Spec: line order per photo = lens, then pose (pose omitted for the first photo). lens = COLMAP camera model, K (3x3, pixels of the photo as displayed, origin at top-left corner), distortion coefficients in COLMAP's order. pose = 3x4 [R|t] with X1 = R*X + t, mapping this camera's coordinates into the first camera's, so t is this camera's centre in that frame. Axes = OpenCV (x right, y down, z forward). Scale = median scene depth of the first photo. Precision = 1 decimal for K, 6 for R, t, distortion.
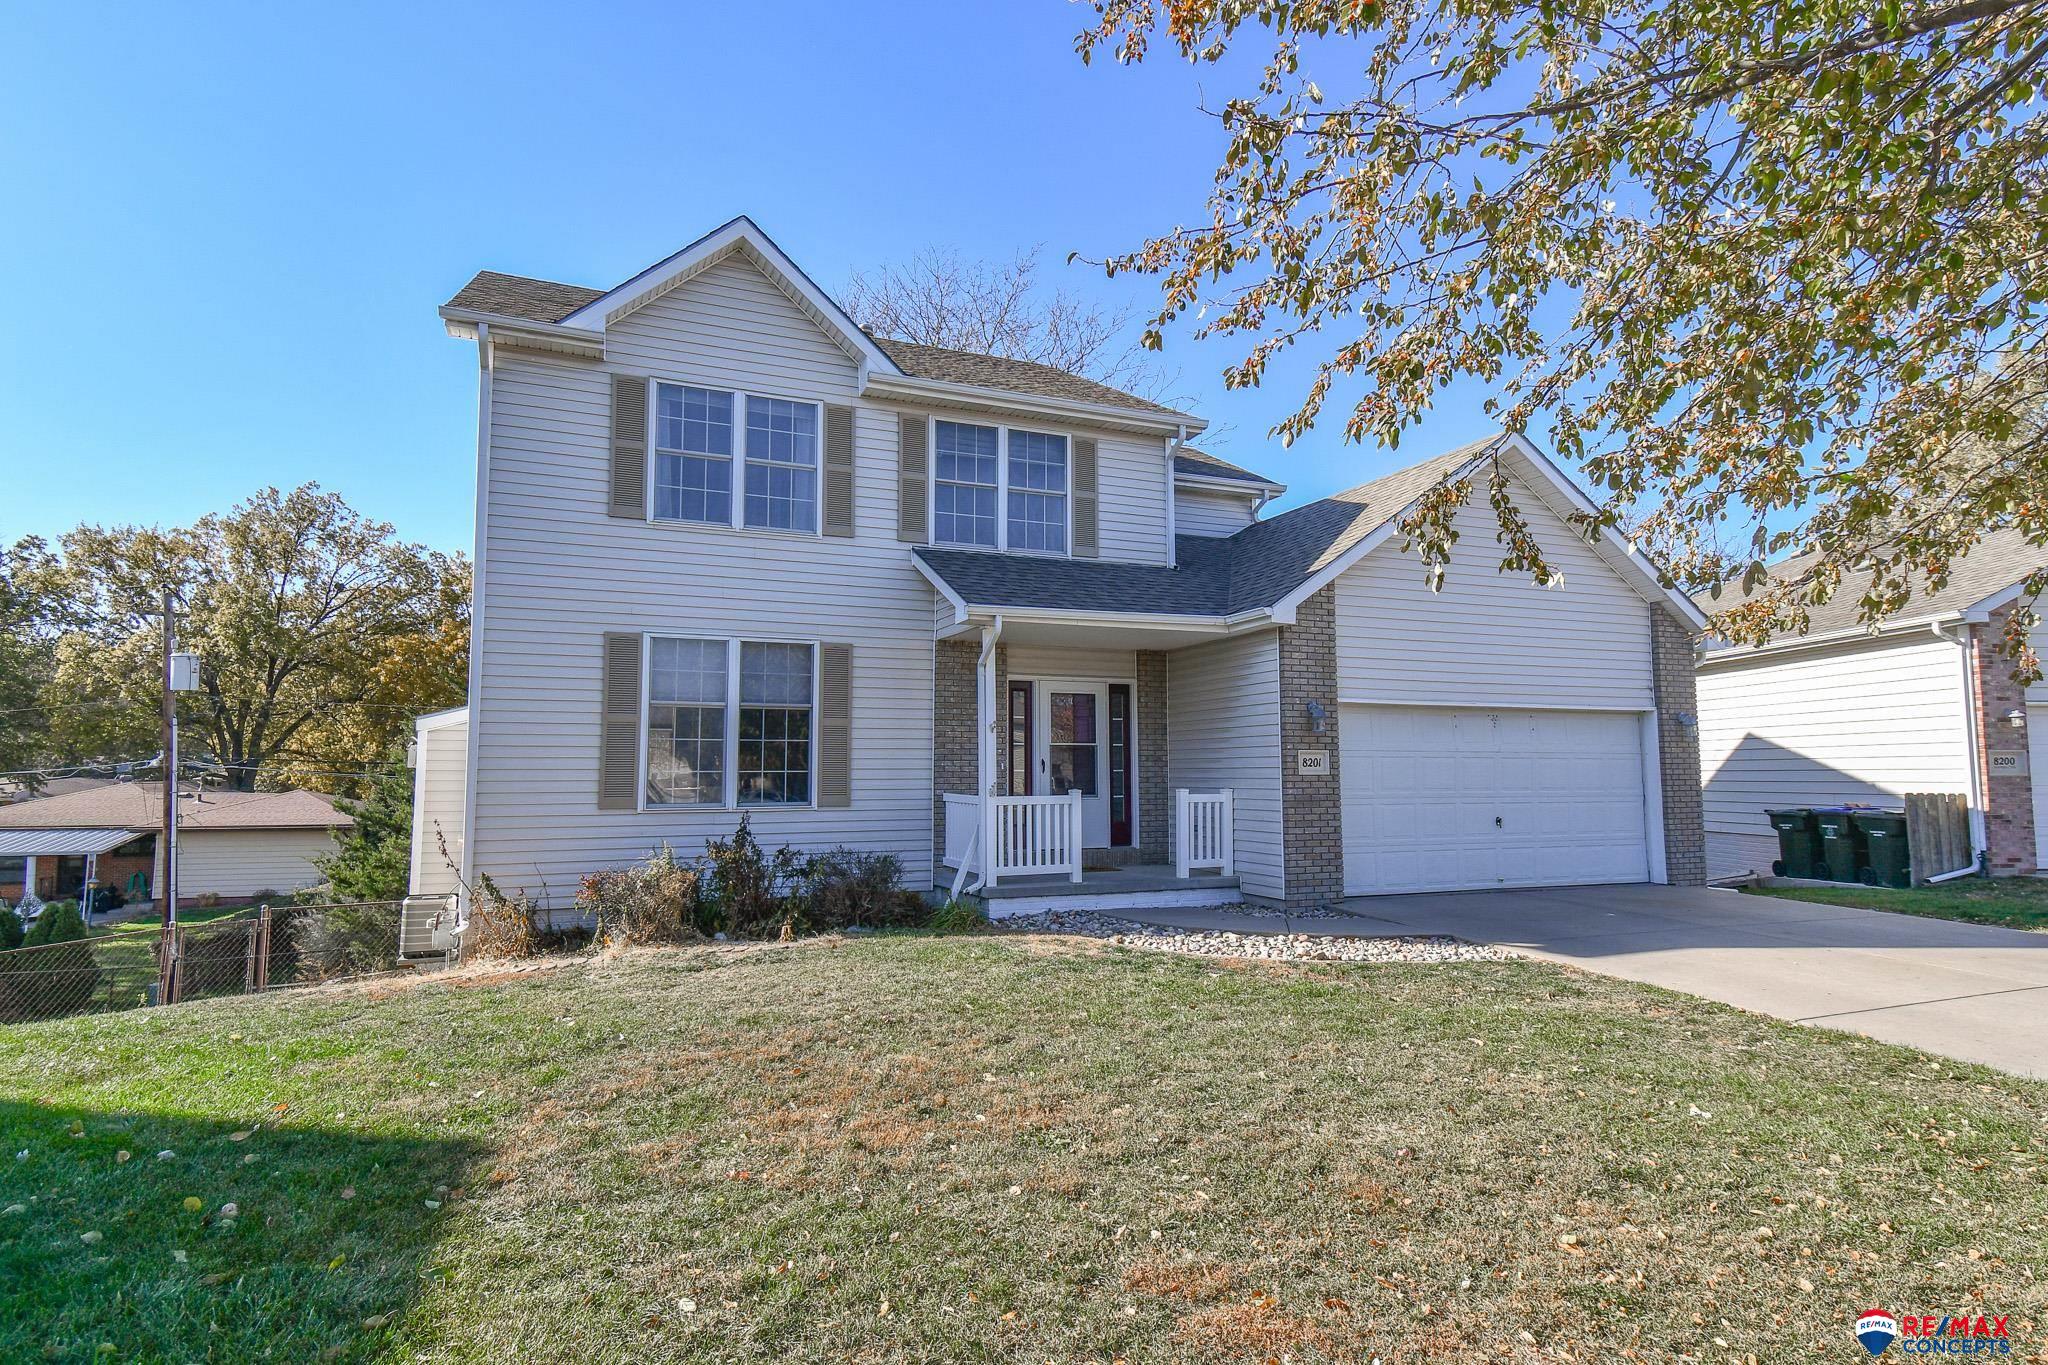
lens RADIAL K [[1116.2, 0, 1032.6], [0, 1116.2, 687.1], [0, 0, 1]] dist [0.043544, -0.005316]
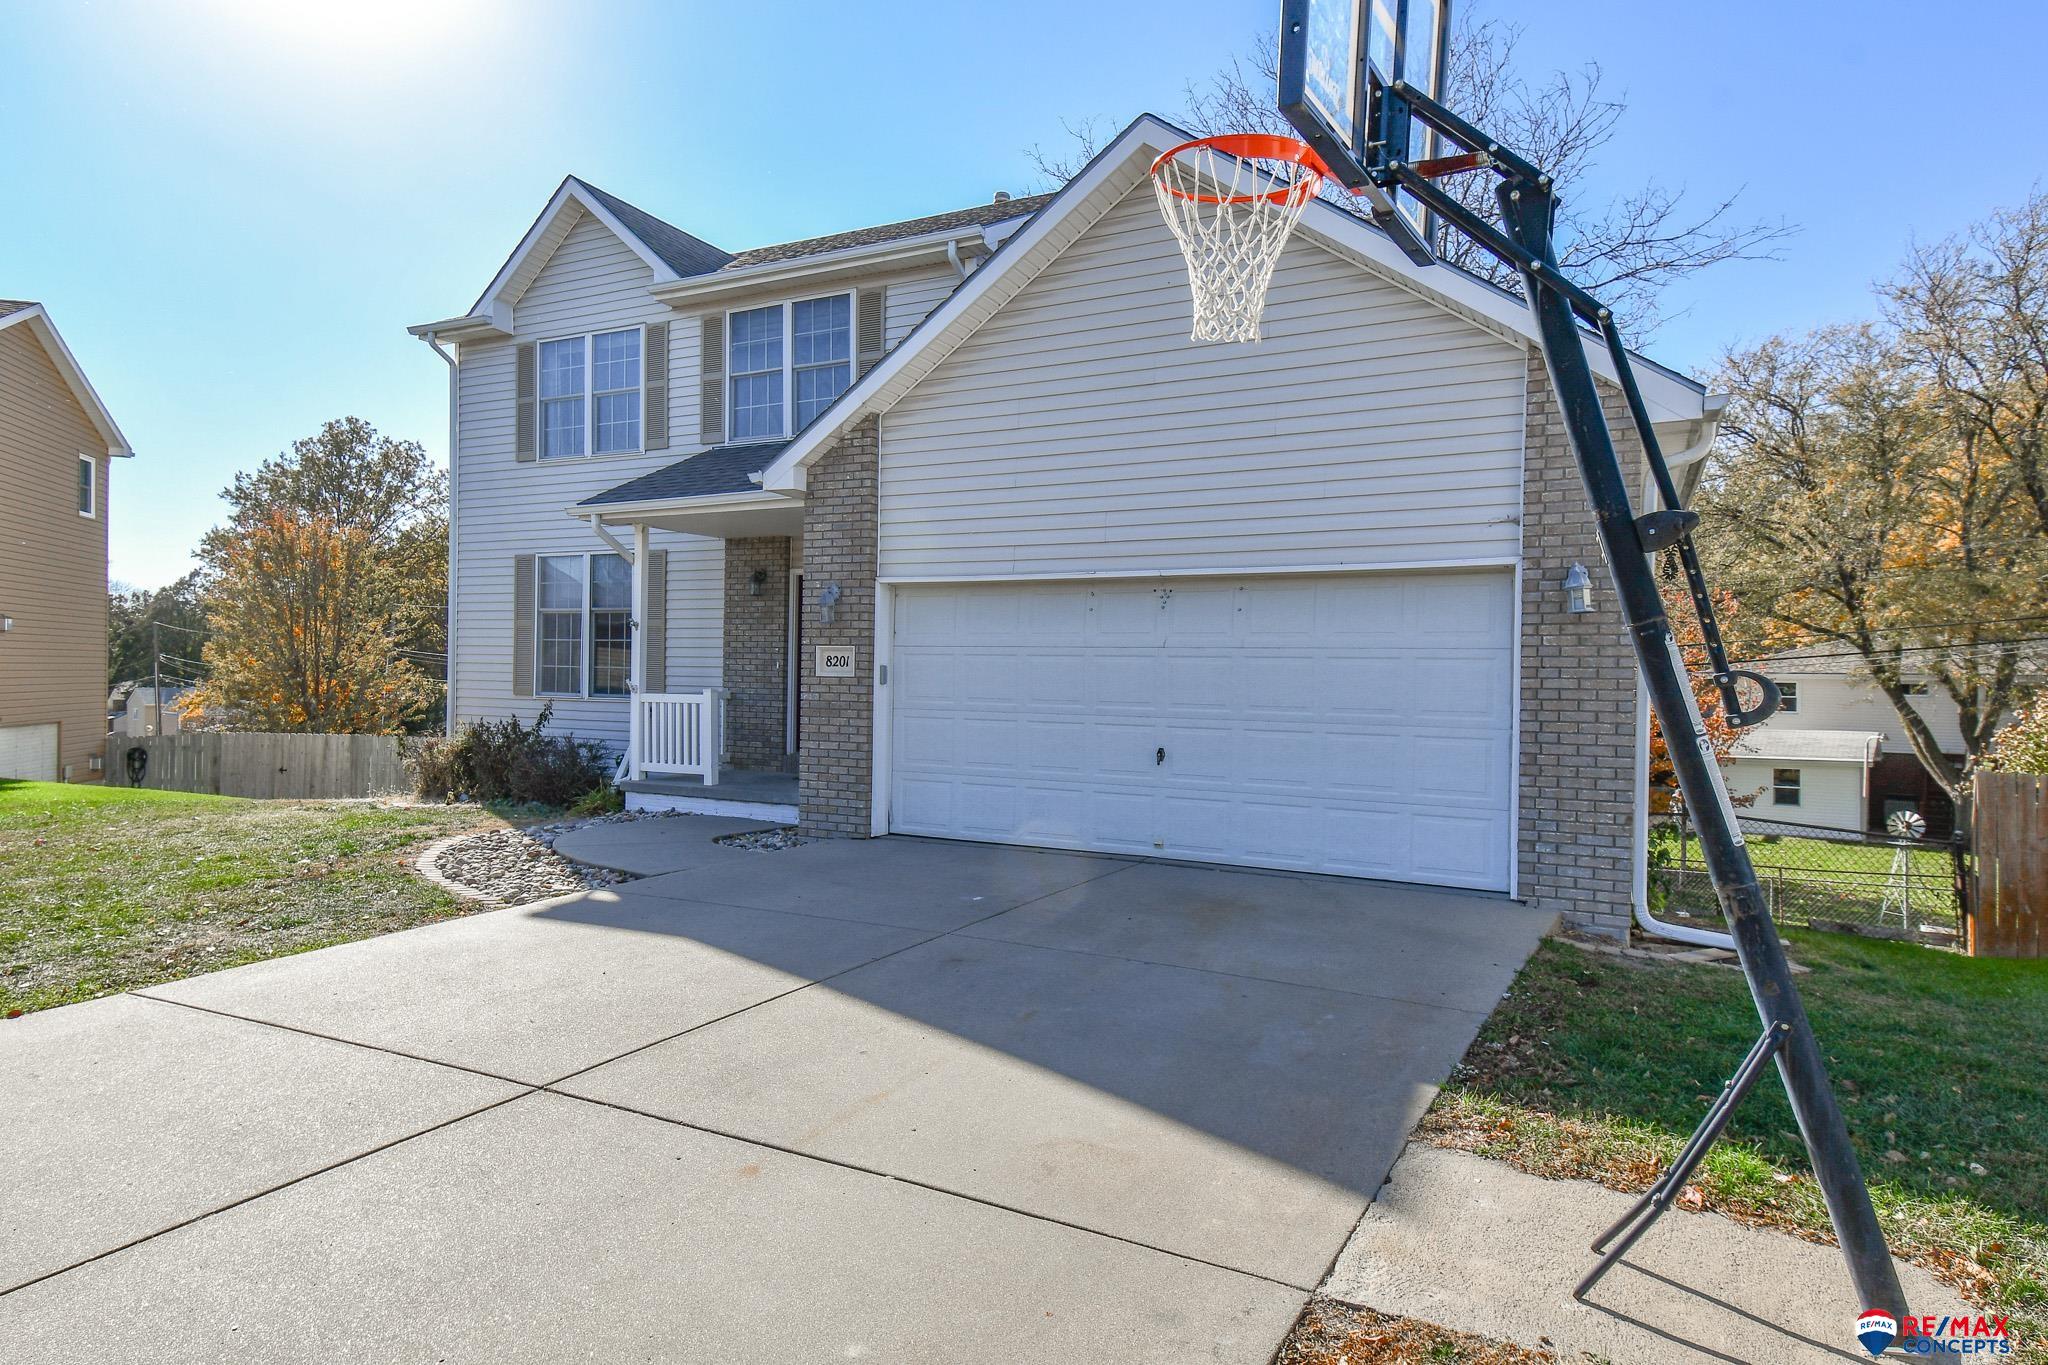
lens RADIAL K [[1167.5, 0, 1021.5], [0, 1167.5, 690.0], [0, 0, 1]] dist [0.047593, -0.001531]
pose [[0.631753, 0.022787, -0.774835, 0.937469], [0.043683, 0.996933, 0.064935, 0.037752], [0.773938, -0.074870, 0.628820, 0.553537]]
